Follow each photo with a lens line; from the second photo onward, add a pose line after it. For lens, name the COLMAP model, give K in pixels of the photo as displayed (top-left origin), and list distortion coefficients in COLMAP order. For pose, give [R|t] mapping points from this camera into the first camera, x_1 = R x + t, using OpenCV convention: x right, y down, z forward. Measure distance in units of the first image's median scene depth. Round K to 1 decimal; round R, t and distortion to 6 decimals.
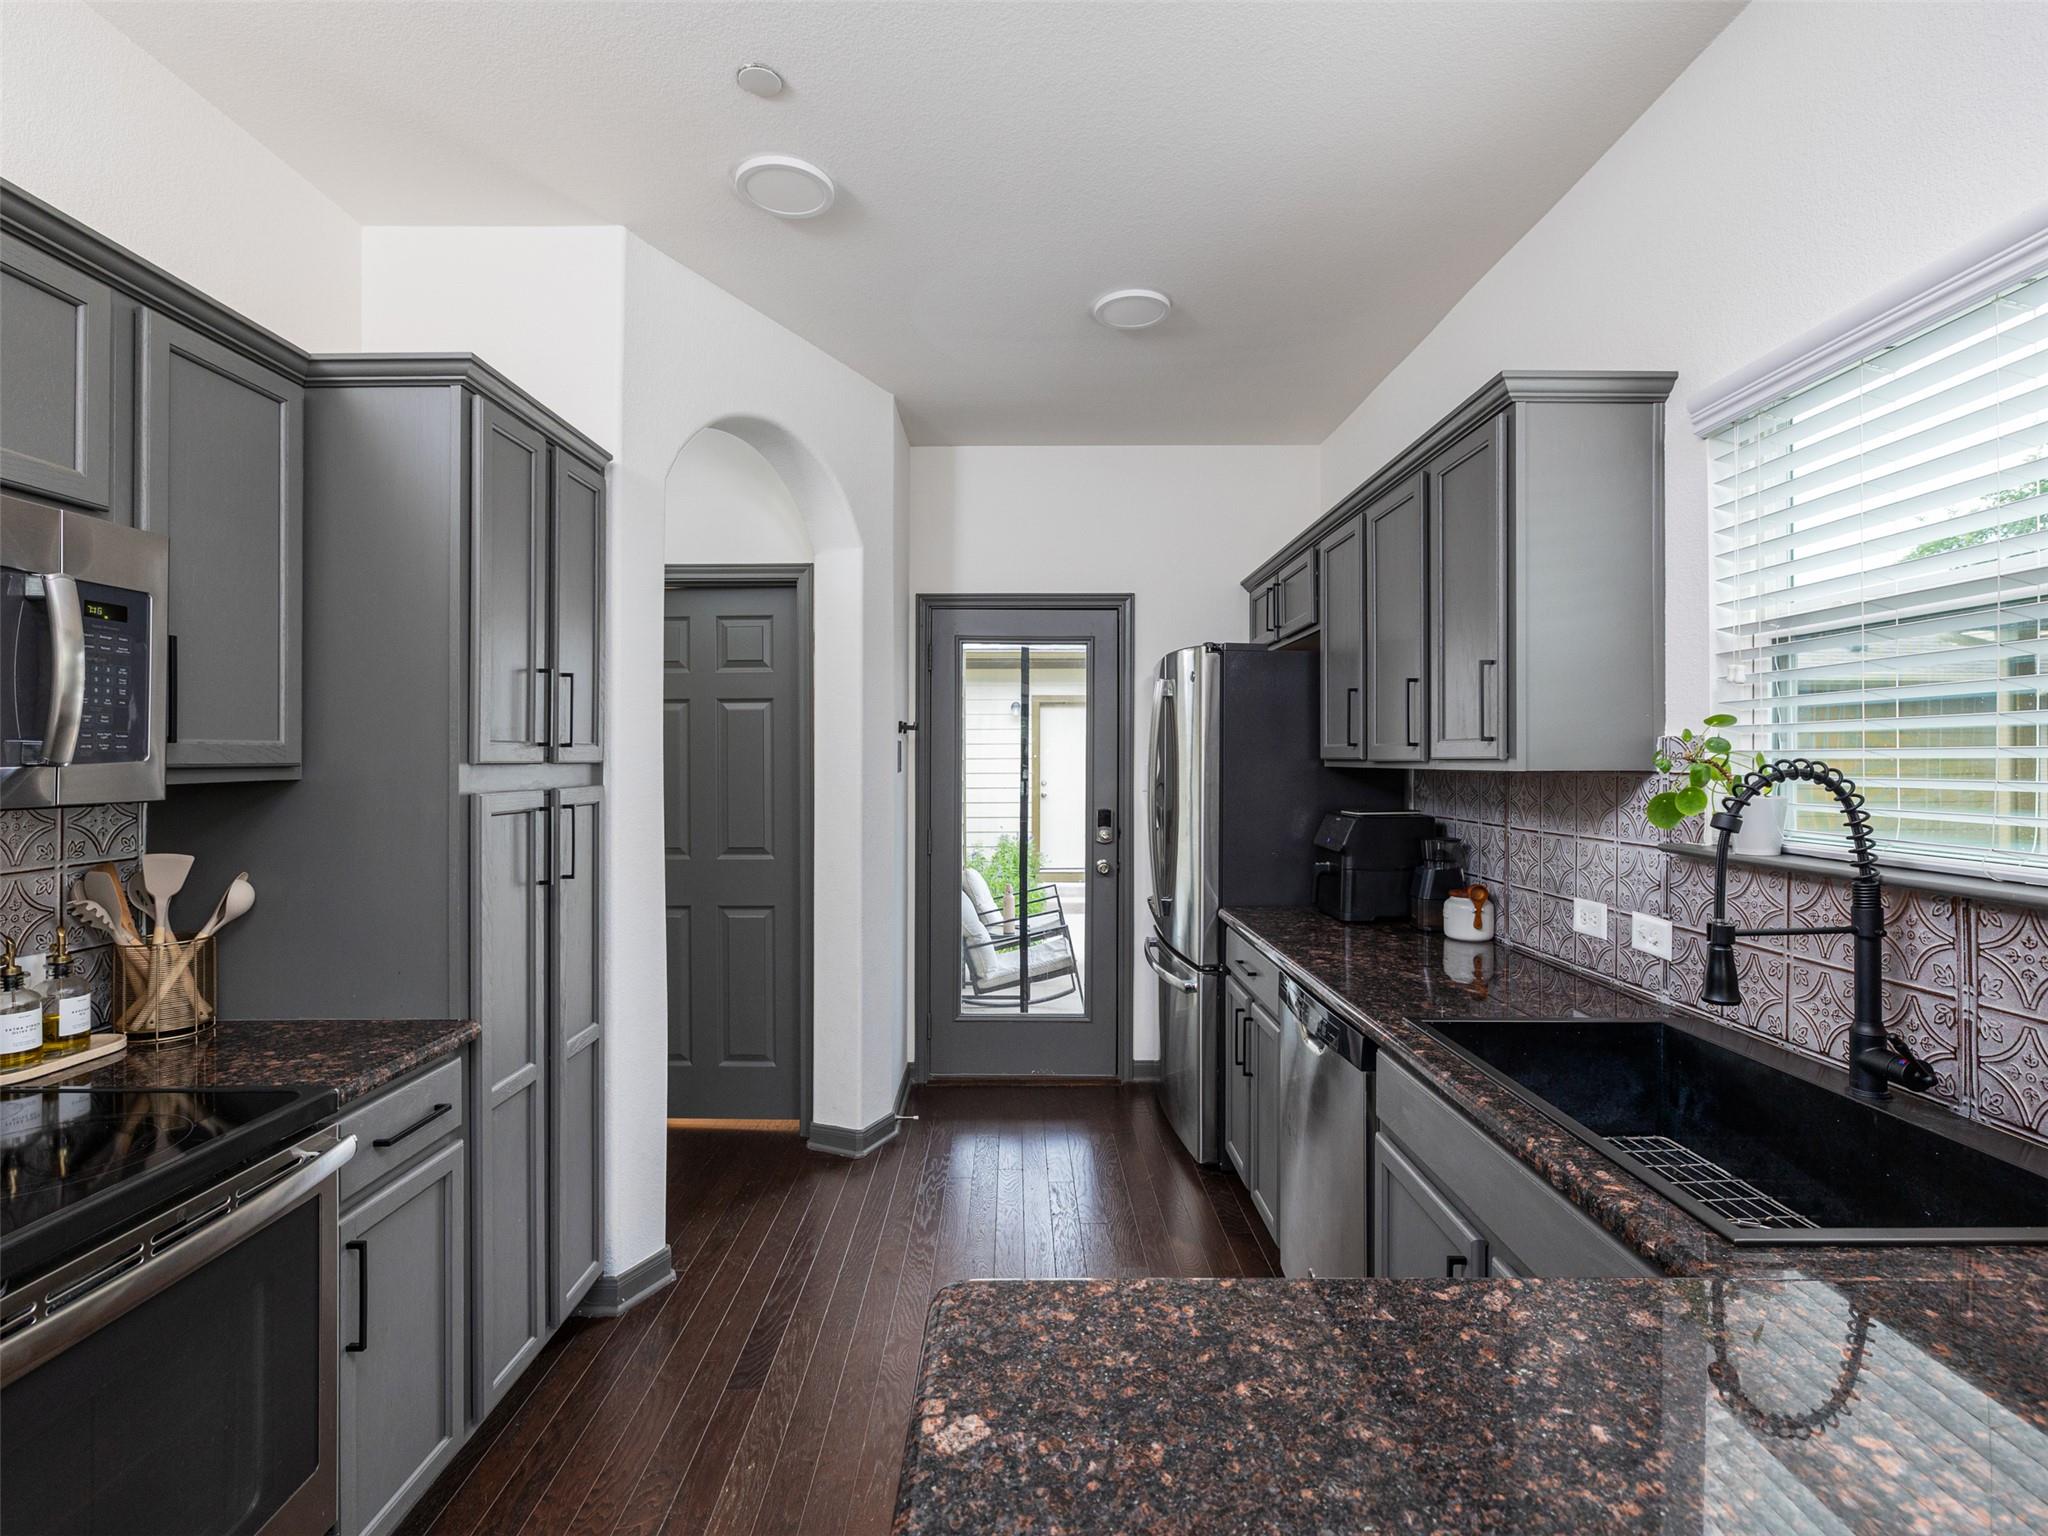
lens RADIAL K [[976.7, 0, 1022.0], [0, 976.7, 755.9], [0, 0, 1]] dist [-0.002097, 0.000101]
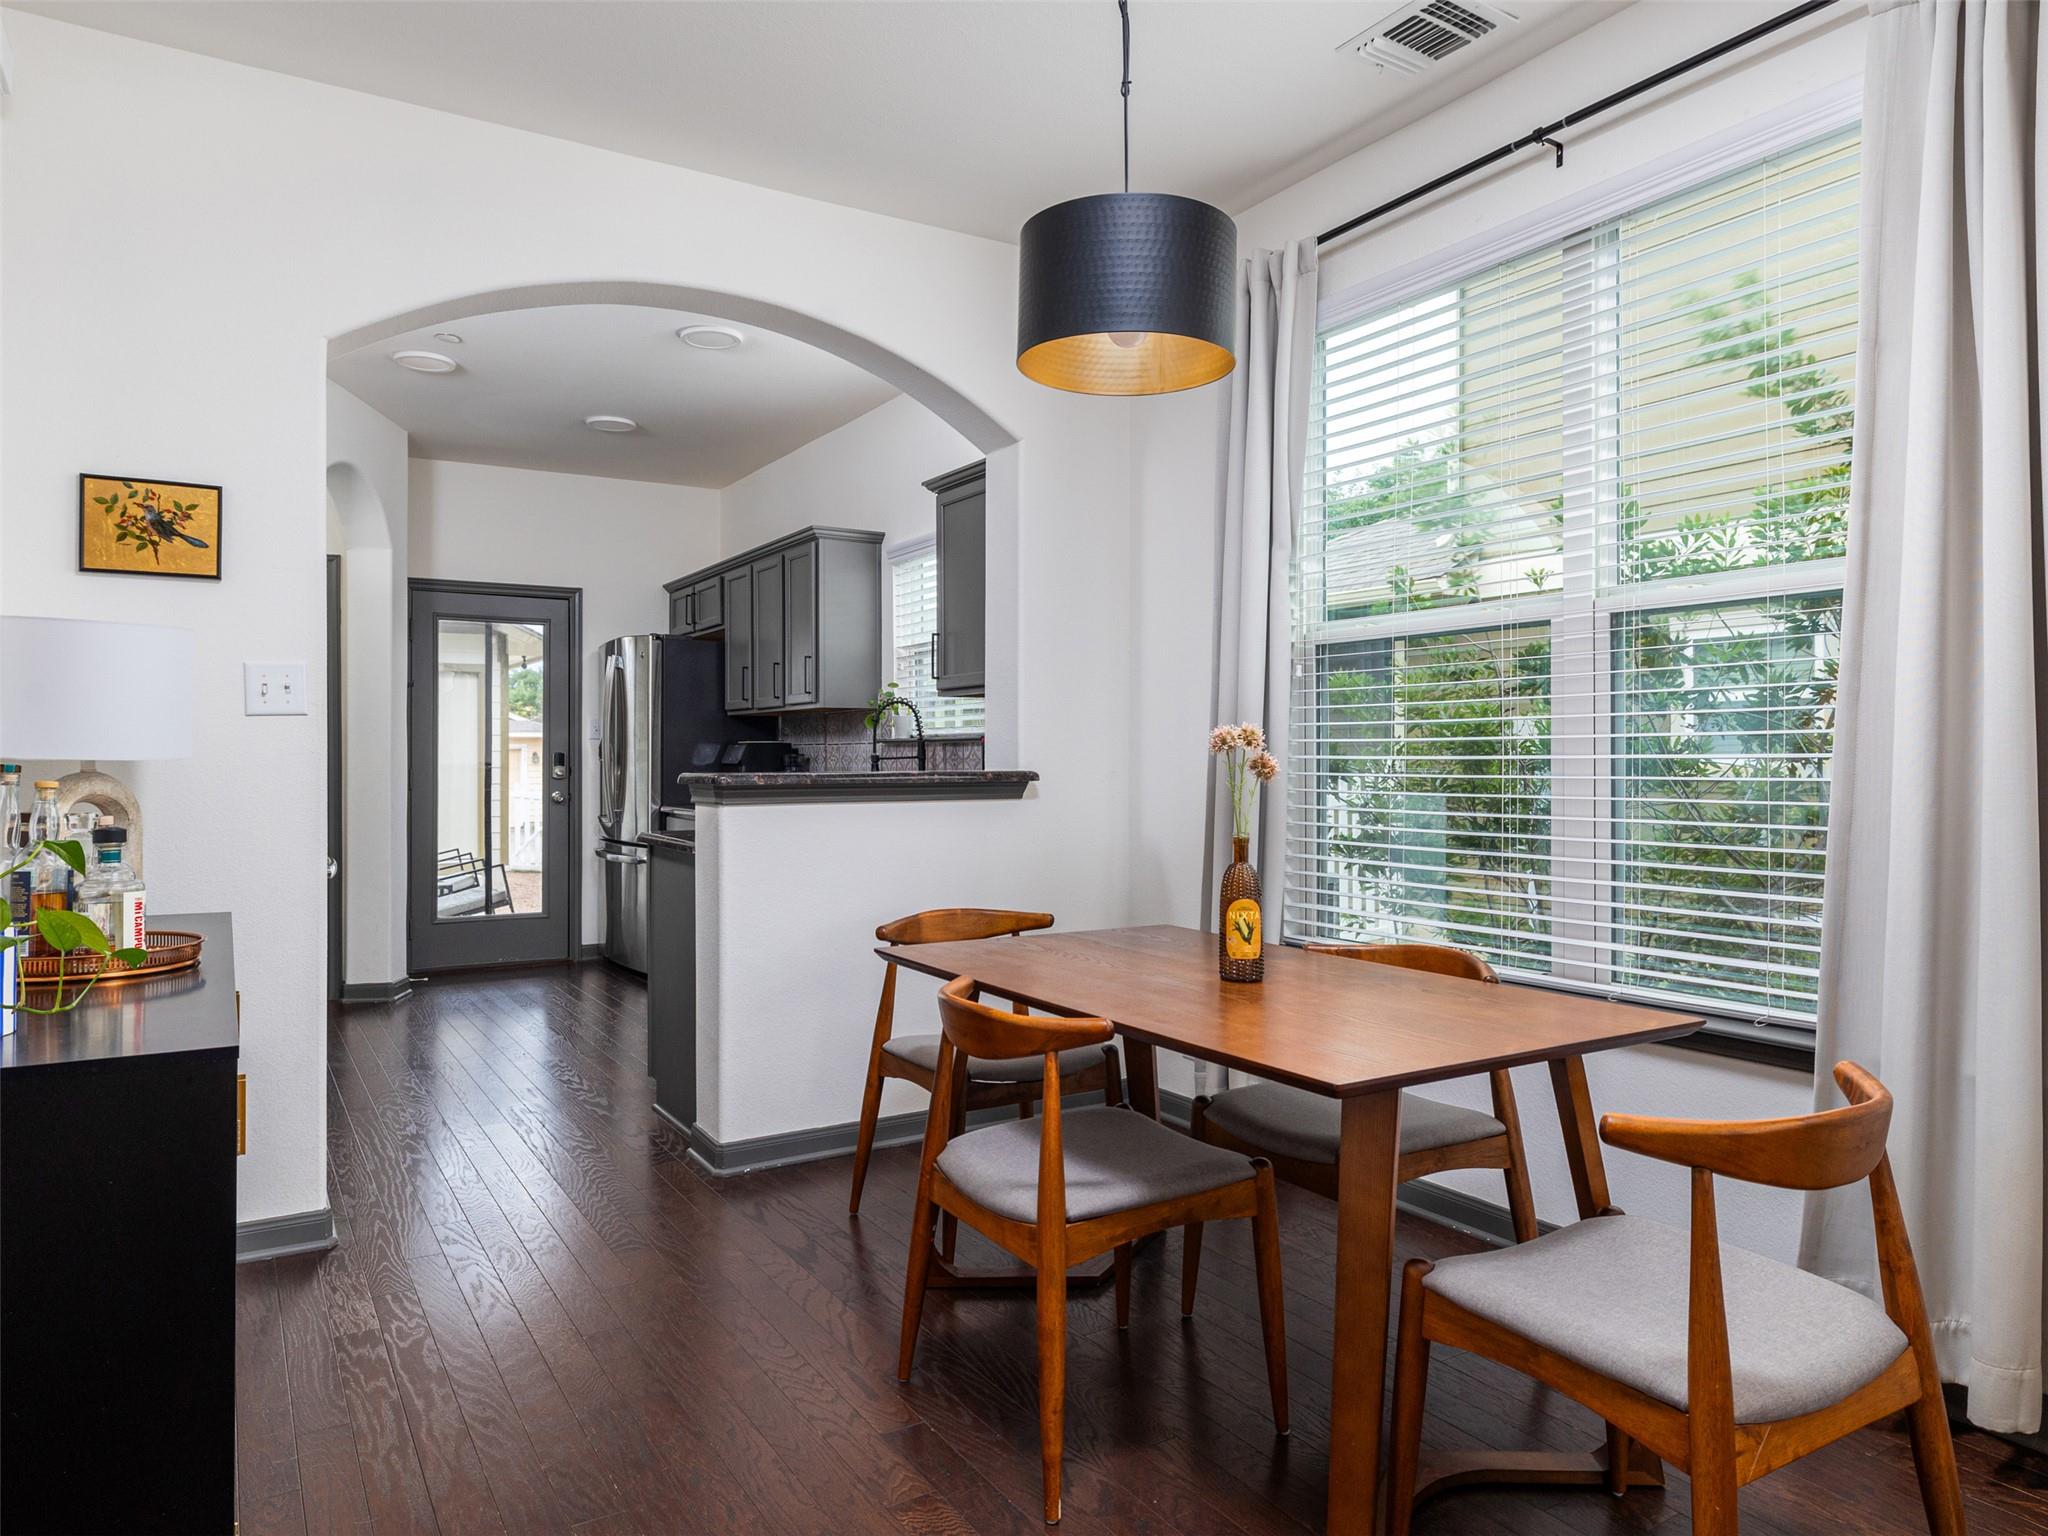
lens RADIAL K [[1339.8, 0, 1026.3], [0, 1339.8, 774.4], [0, 0, 1]] dist [0.047953, 0.001440]
pose [[0.857689, -0.006476, 0.514128, -0.485169], [-0.000351, 0.999913, 0.013180, 0.094768], [-0.514169, -0.011484, 0.857612, -1.371797]]
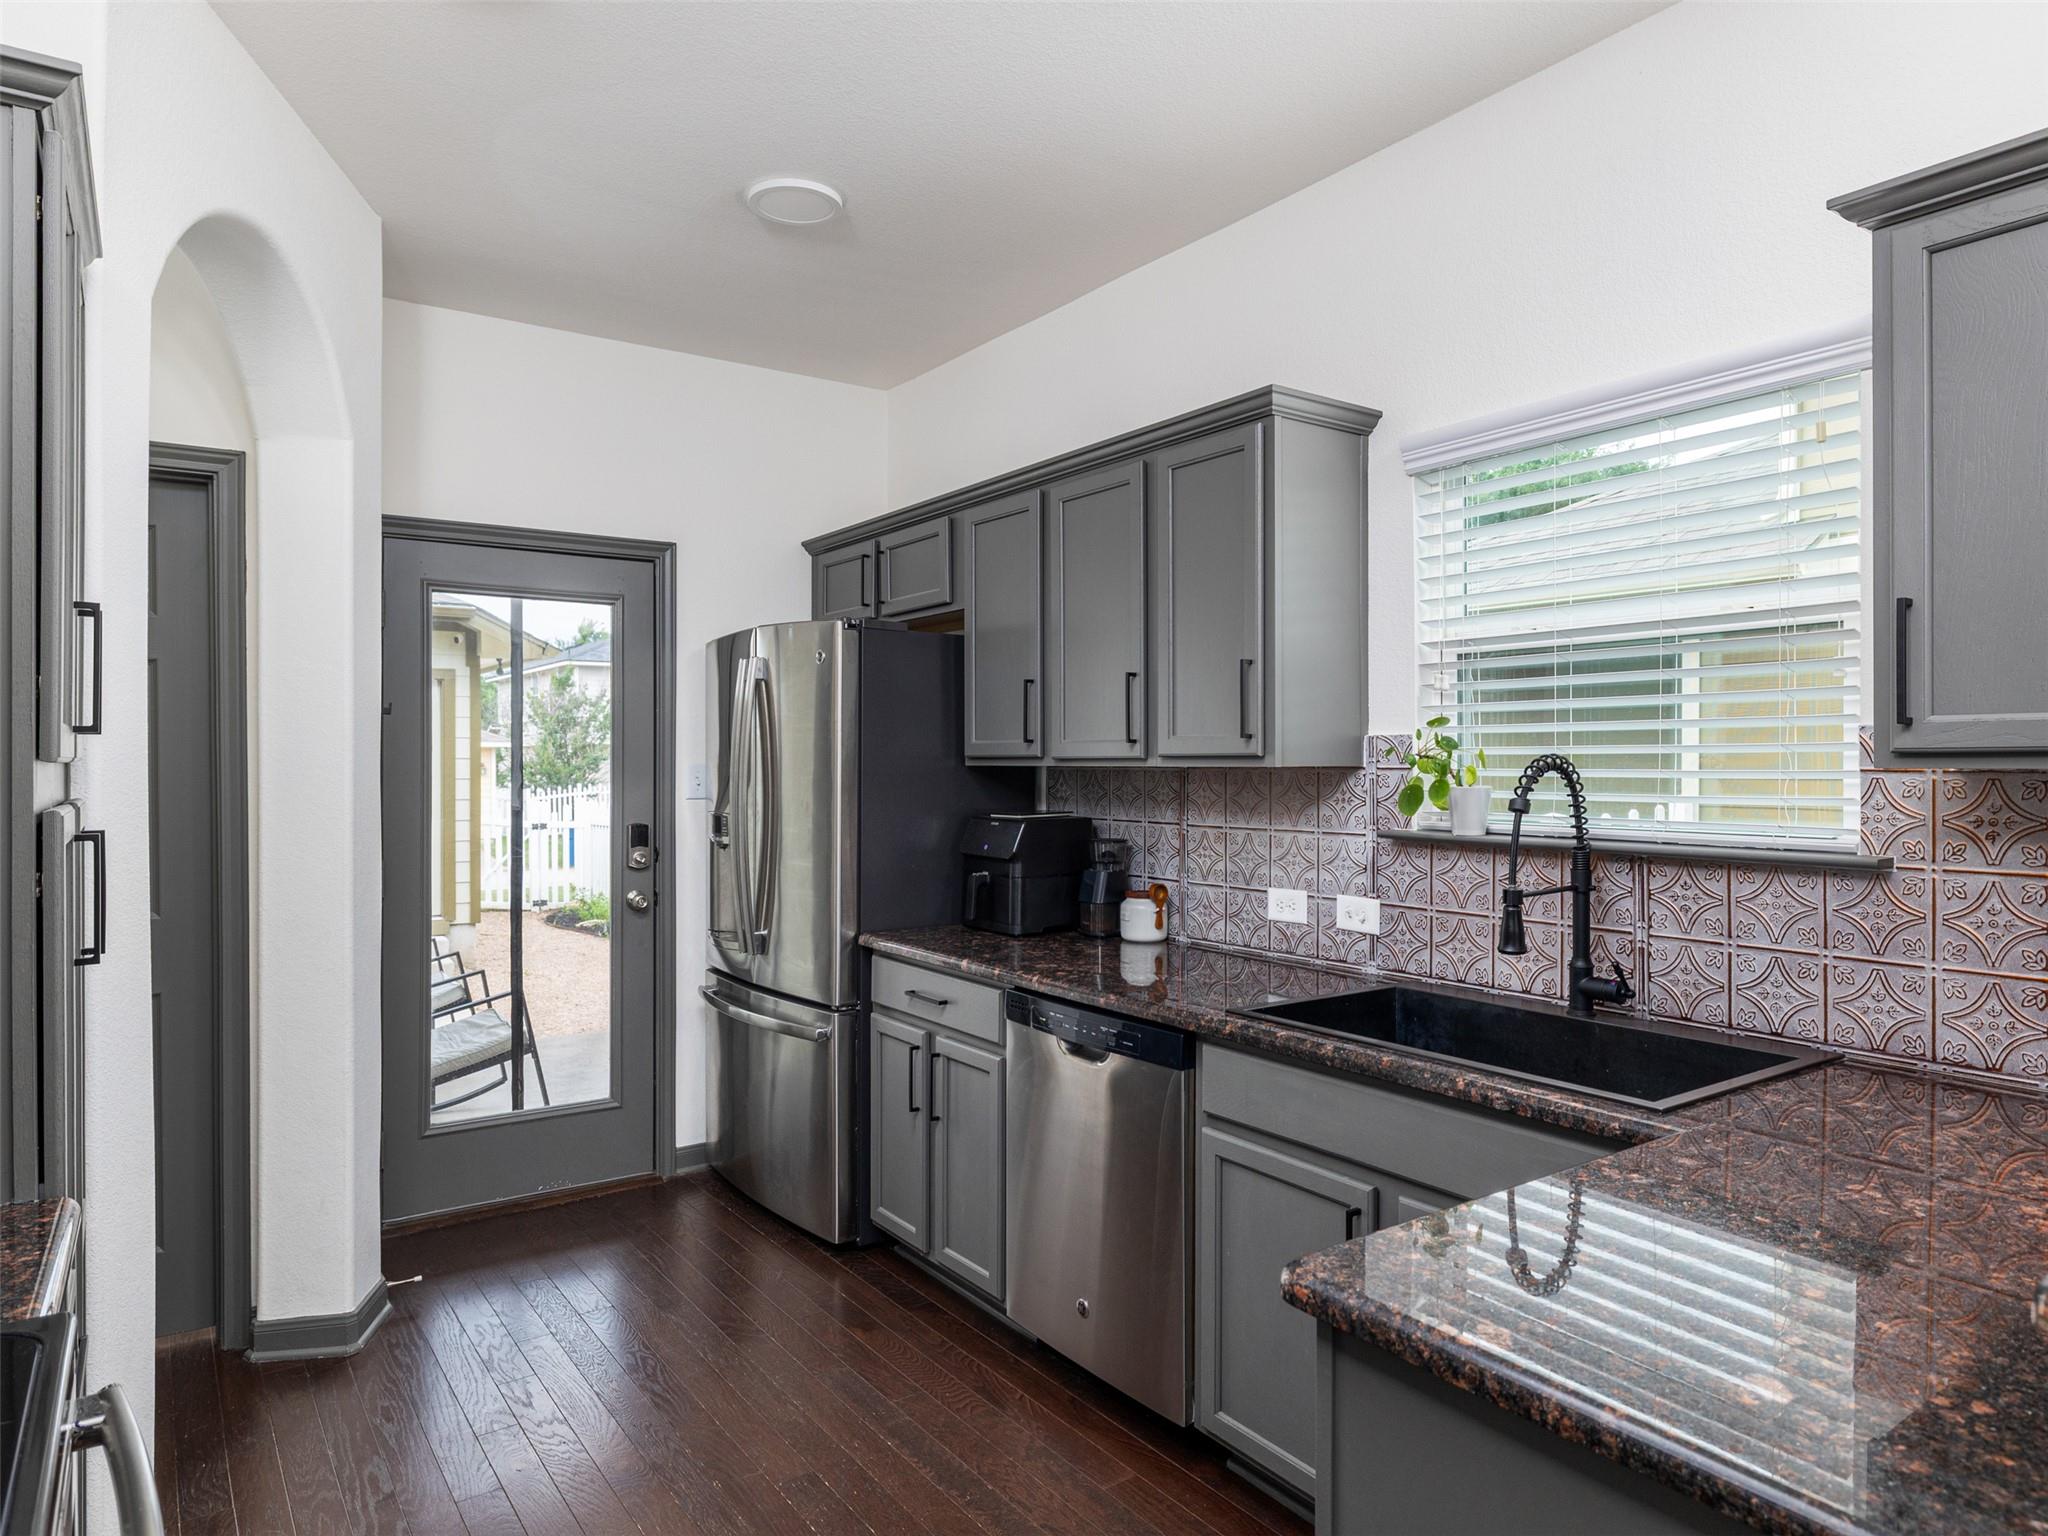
lens RADIAL K [[1266.6, 0, 1041.7], [0, 1266.6, 764.8], [0, 0, 1]] dist [-0.000325, 0.002084]
pose [[0.815118, -0.004769, 0.579276, -0.365740], [0.000557, 0.999972, 0.007449, 0.002030], [-0.579295, -0.005749, 0.815097, 0.025368]]
